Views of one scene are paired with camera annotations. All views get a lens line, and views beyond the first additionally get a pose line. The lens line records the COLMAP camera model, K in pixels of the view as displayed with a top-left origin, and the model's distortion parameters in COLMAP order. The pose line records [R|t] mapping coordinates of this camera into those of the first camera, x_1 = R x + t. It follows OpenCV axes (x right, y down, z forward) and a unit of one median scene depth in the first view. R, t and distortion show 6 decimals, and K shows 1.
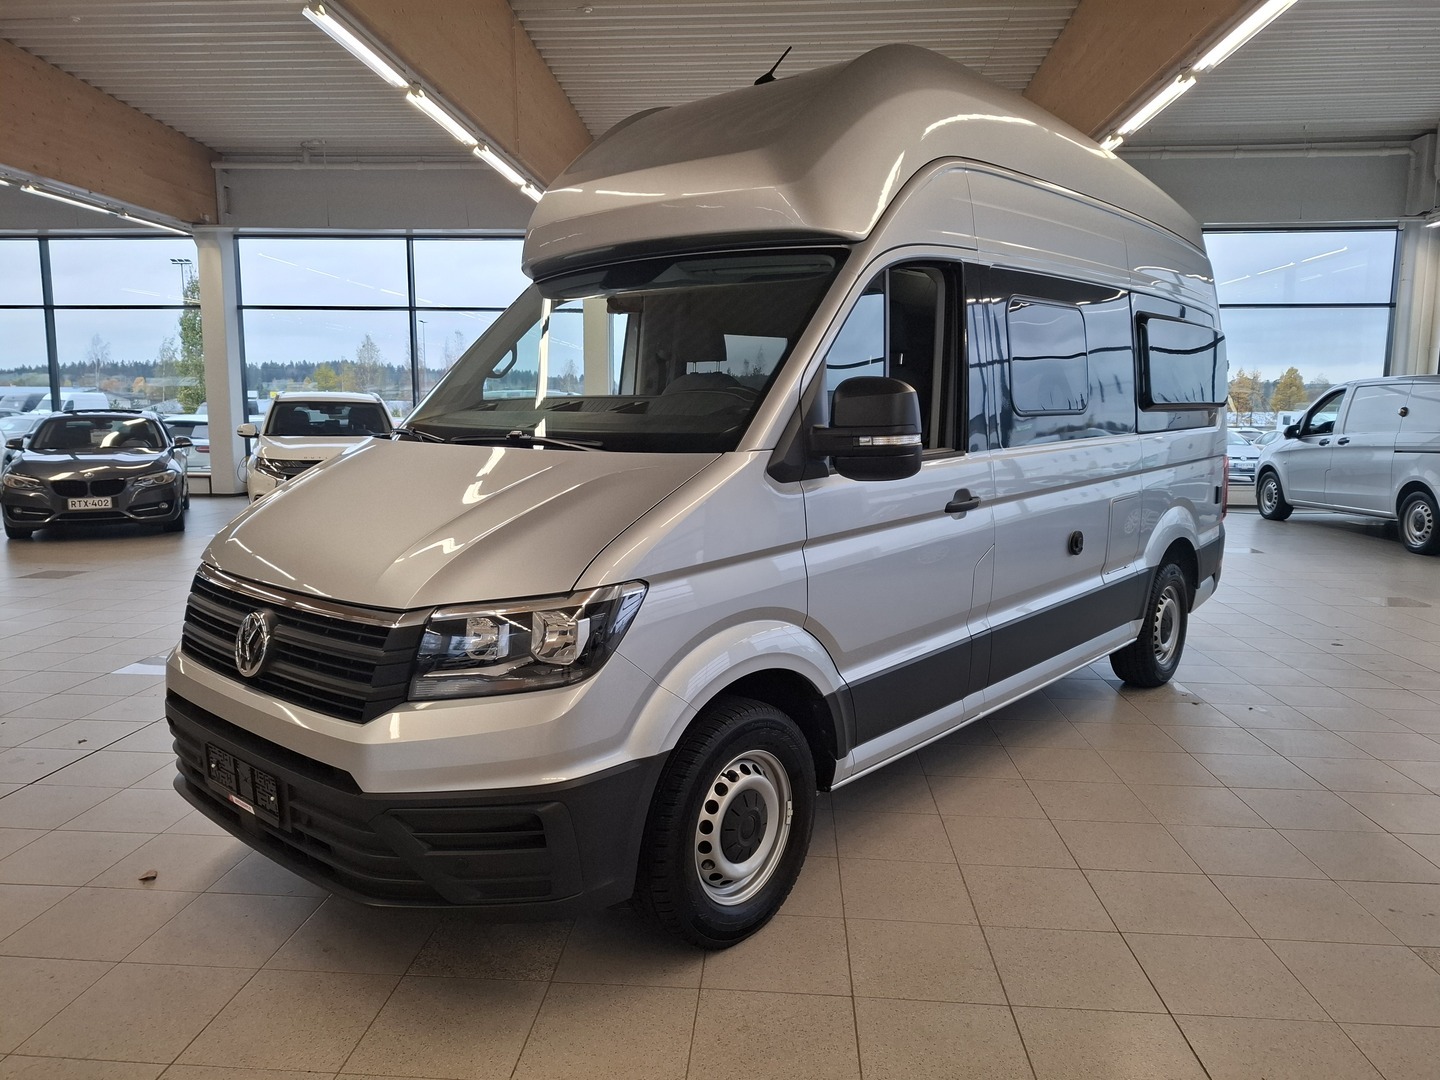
lens RADIAL K [[1081.1, 0, 714.3], [0, 1081.1, 539.3], [0, 0, 1]] dist [0.039537, -0.001783]
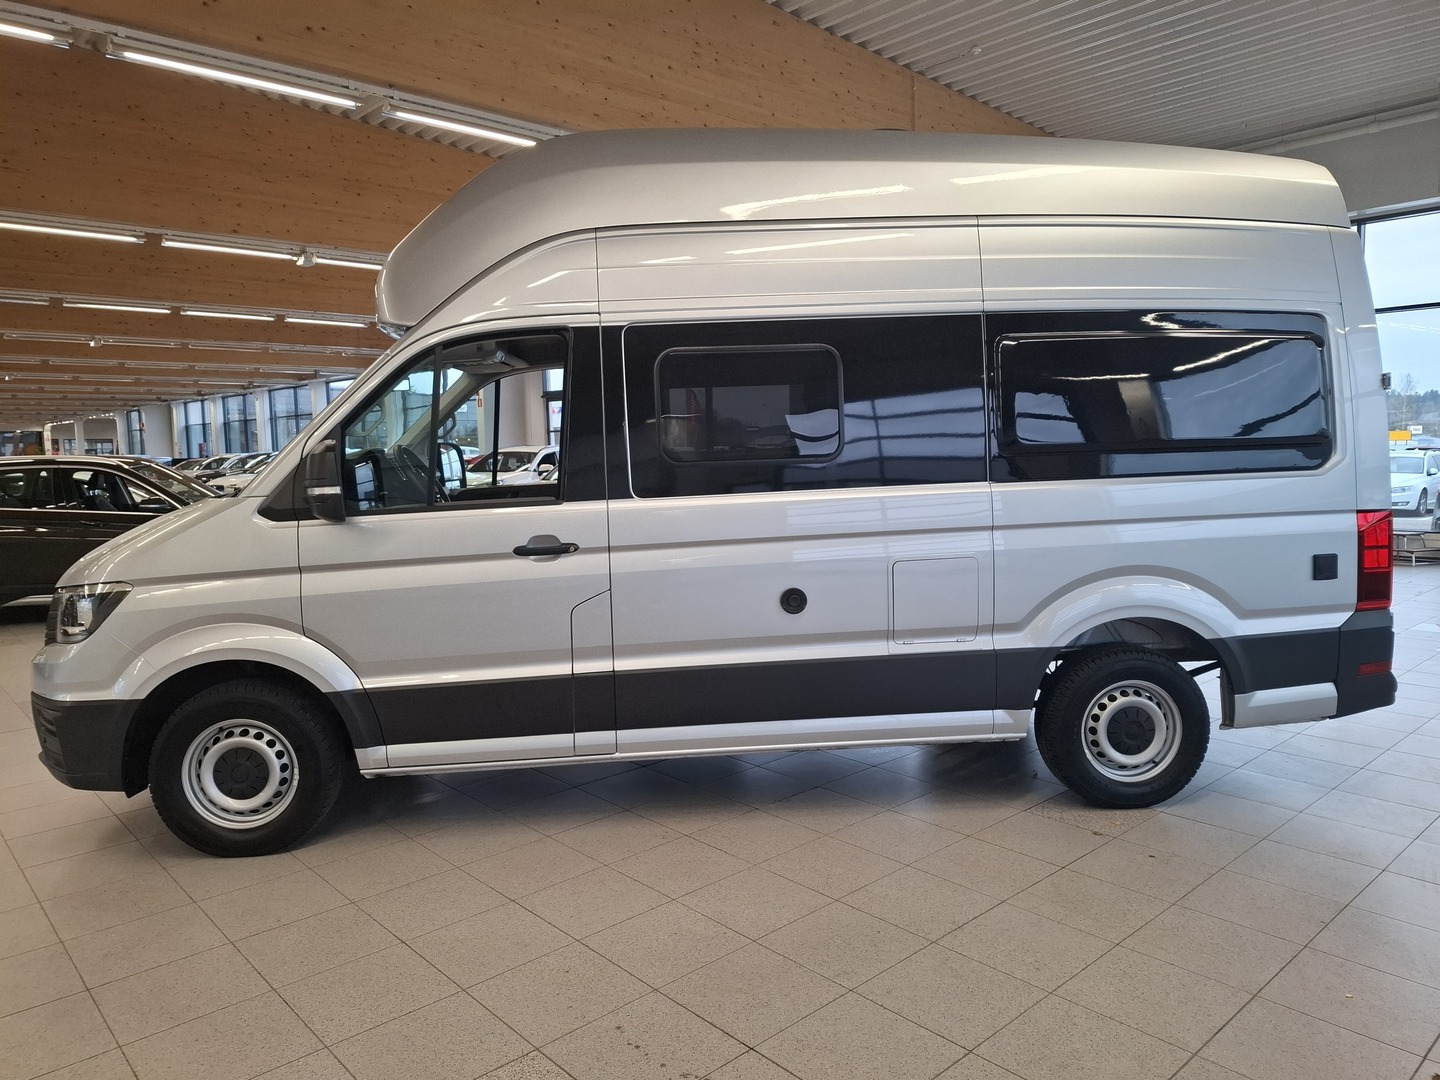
lens RADIAL K [[1081.1, 0, 714.3], [0, 1081.1, 539.3], [0, 0, 1]] dist [0.039537, -0.001783]
pose [[0.692856, 0.043304, -0.719775, 1.398457], [-0.065120, 0.997874, -0.002649, -0.062672], [0.718130, 0.048707, 0.694203, 0.461323]]
